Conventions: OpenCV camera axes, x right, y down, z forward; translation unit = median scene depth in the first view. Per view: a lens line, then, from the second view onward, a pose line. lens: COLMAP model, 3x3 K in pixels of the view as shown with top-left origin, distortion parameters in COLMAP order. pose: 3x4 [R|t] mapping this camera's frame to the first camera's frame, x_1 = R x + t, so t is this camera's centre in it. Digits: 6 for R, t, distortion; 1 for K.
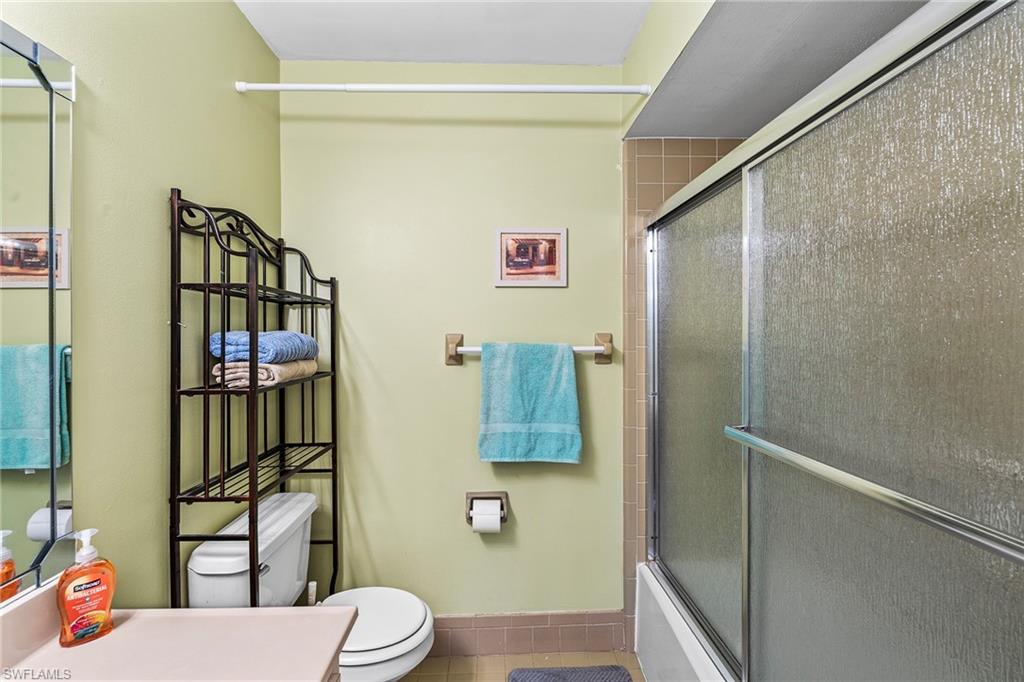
lens RADIAL K [[455.4, 0, 508.8], [0, 455.4, 332.9], [0, 0, 1]] dist [-0.008164, 0.001398]
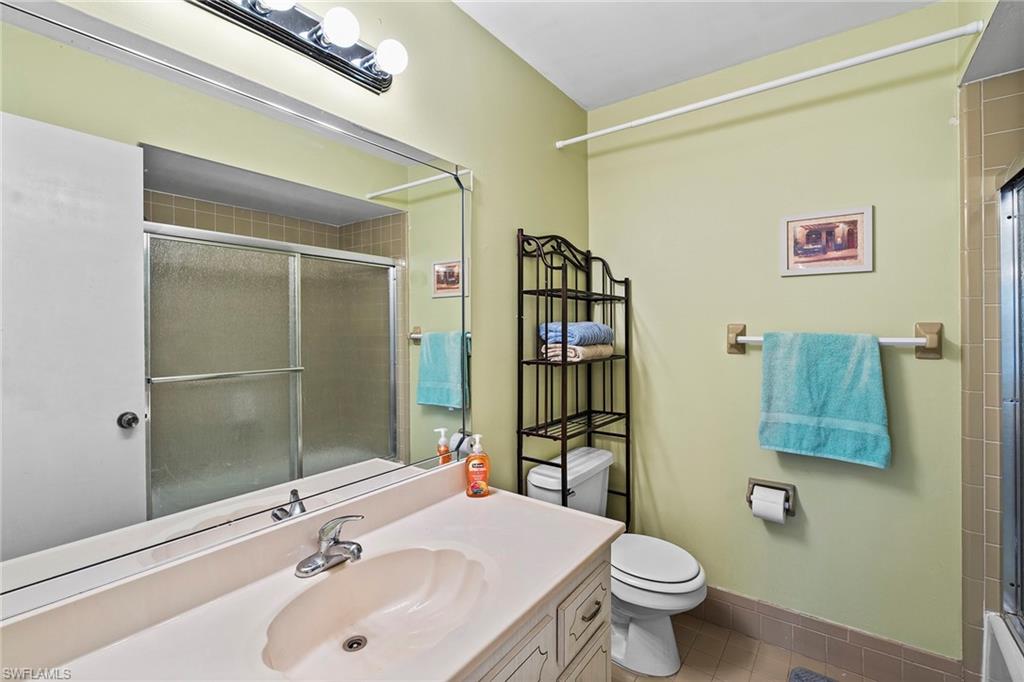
lens RADIAL K [[455.4, 0, 512.9], [0, 455.4, 326.7], [0, 0, 1]] dist [-0.008164, 0.001398]
pose [[0.784481, 0.000418, -0.620153, 0.131151], [0.000965, 0.999998, 0.001895, 0.005921], [0.620152, -0.002085, 0.784479, -0.146556]]
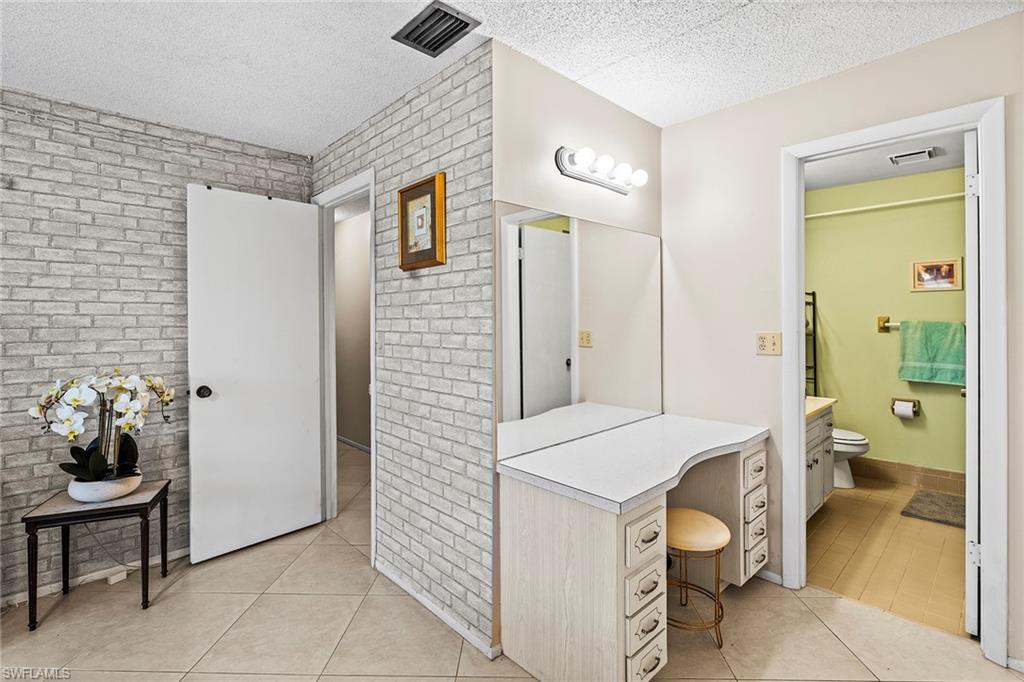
lens RADIAL K [[474.2, 0, 500.1], [0, 474.2, 320.8], [0, 0, 1]] dist [-0.007763, -0.000521]
pose [[0.652720, -0.003410, -0.757591, 0.359362], [0.009854, 0.999943, 0.003990, -0.004746], [0.757535, -0.010069, 0.652717, -1.664296]]
